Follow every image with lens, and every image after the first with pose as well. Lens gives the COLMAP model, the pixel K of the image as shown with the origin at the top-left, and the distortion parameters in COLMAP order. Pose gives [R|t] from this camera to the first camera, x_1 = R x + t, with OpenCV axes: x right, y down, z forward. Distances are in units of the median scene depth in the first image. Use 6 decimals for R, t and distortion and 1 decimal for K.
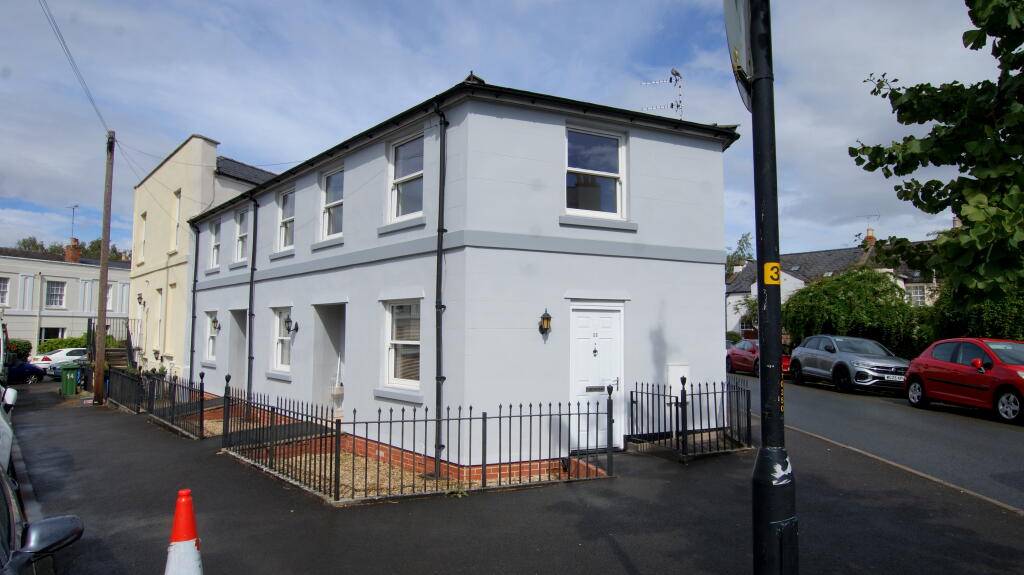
lens RADIAL K [[599.1, 0, 512.9], [0, 599.1, 286.4], [0, 0, 1]] dist [-0.012751, 0.000946]
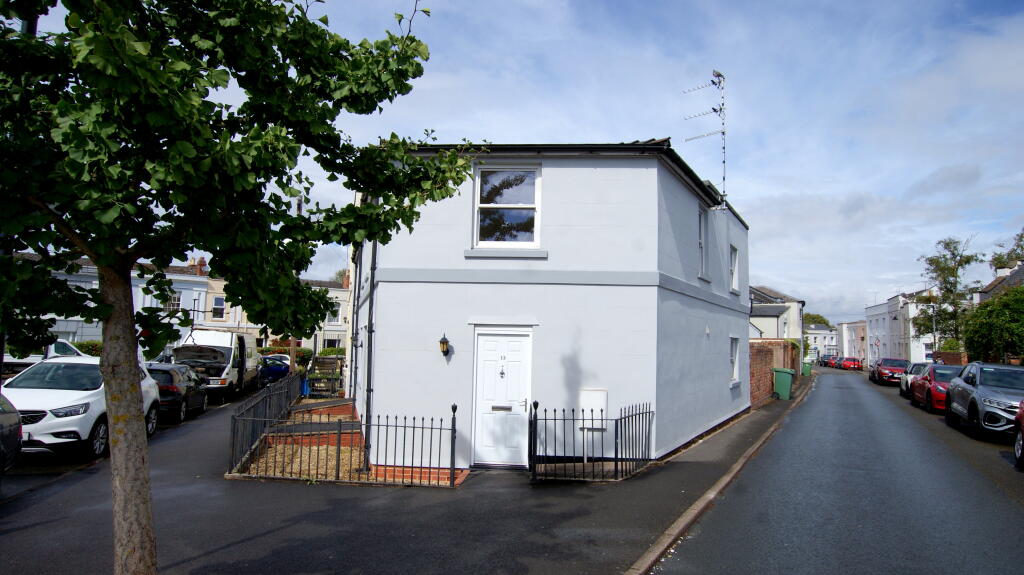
lens RADIAL K [[599.1, 0, 515.1], [0, 599.1, 287.8], [0, 0, 1]] dist [-0.012751, 0.000946]
pose [[0.877319, -0.030107, -0.478963, 0.654147], [0.021740, 0.999499, -0.023007, -0.018660], [0.479416, 0.009772, 0.877534, 0.064959]]
